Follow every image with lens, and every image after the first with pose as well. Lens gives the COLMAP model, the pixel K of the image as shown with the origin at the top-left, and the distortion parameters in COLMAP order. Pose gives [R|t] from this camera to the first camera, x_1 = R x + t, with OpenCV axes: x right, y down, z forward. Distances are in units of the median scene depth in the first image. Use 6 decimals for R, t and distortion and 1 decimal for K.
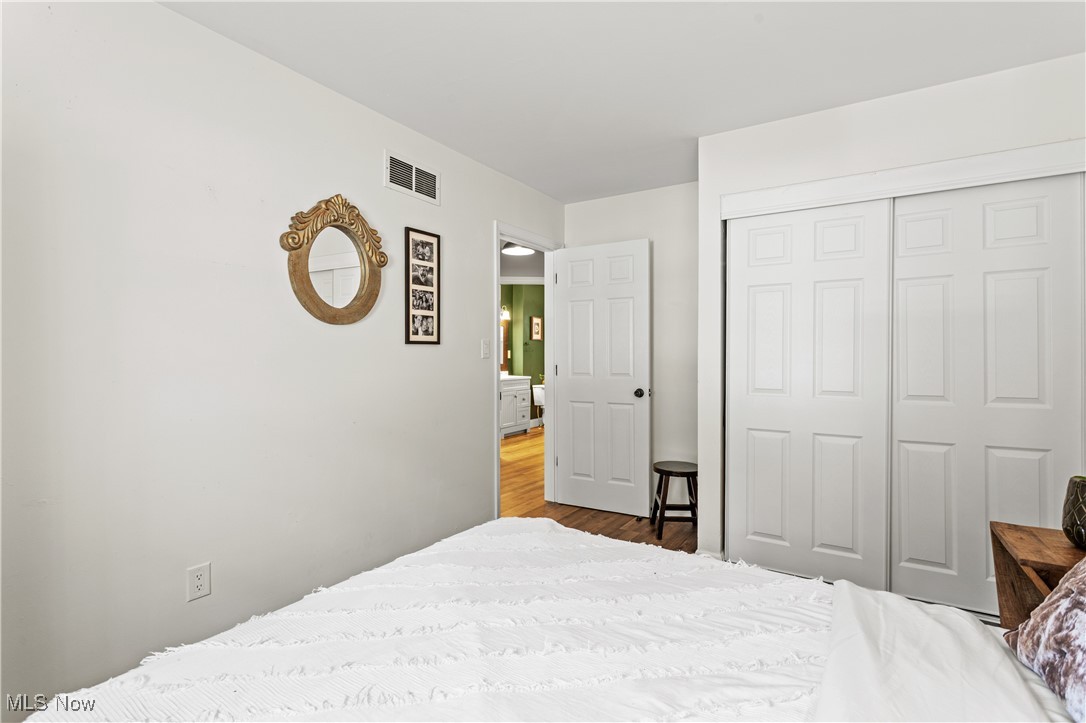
lens RADIAL K [[522.4, 0, 545.0], [0, 522.4, 357.1], [0, 0, 1]] dist [0.000012, 0.001614]
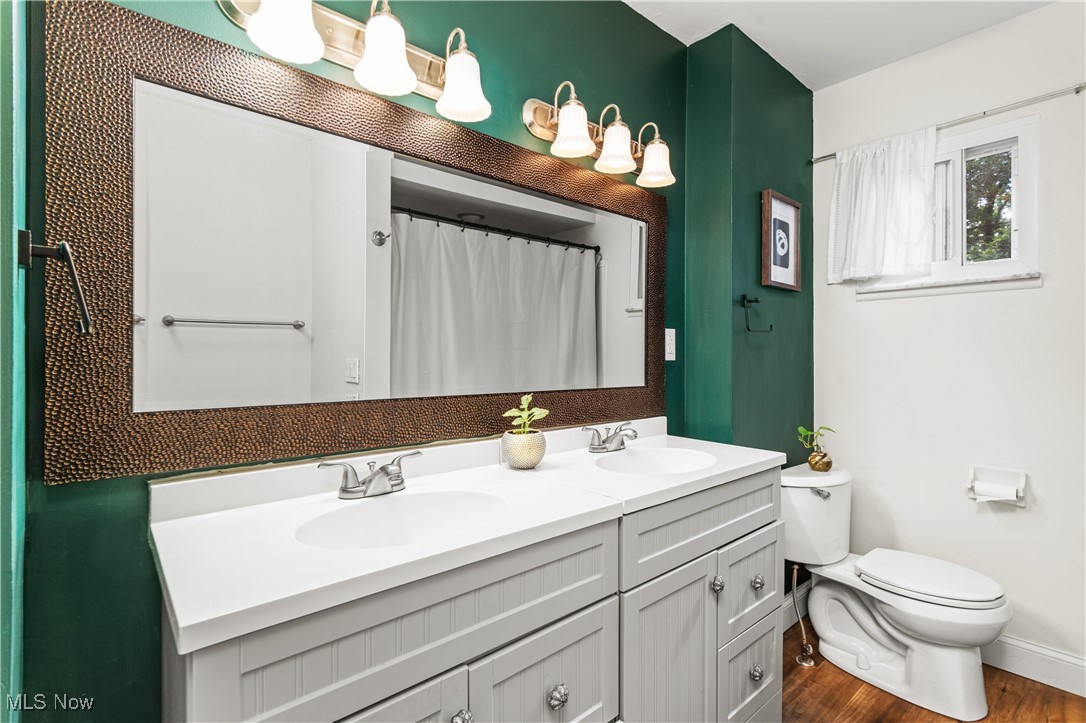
lens RADIAL K [[522.4, 0, 541.5], [0, 522.4, 358.9], [0, 0, 1]] dist [0.000012, 0.001614]
pose [[0.955688, 0.002233, -0.294373, -0.053117], [-0.000849, 0.999988, 0.004830, 0.000228], [0.294381, -0.004366, 0.955678, 0.729370]]
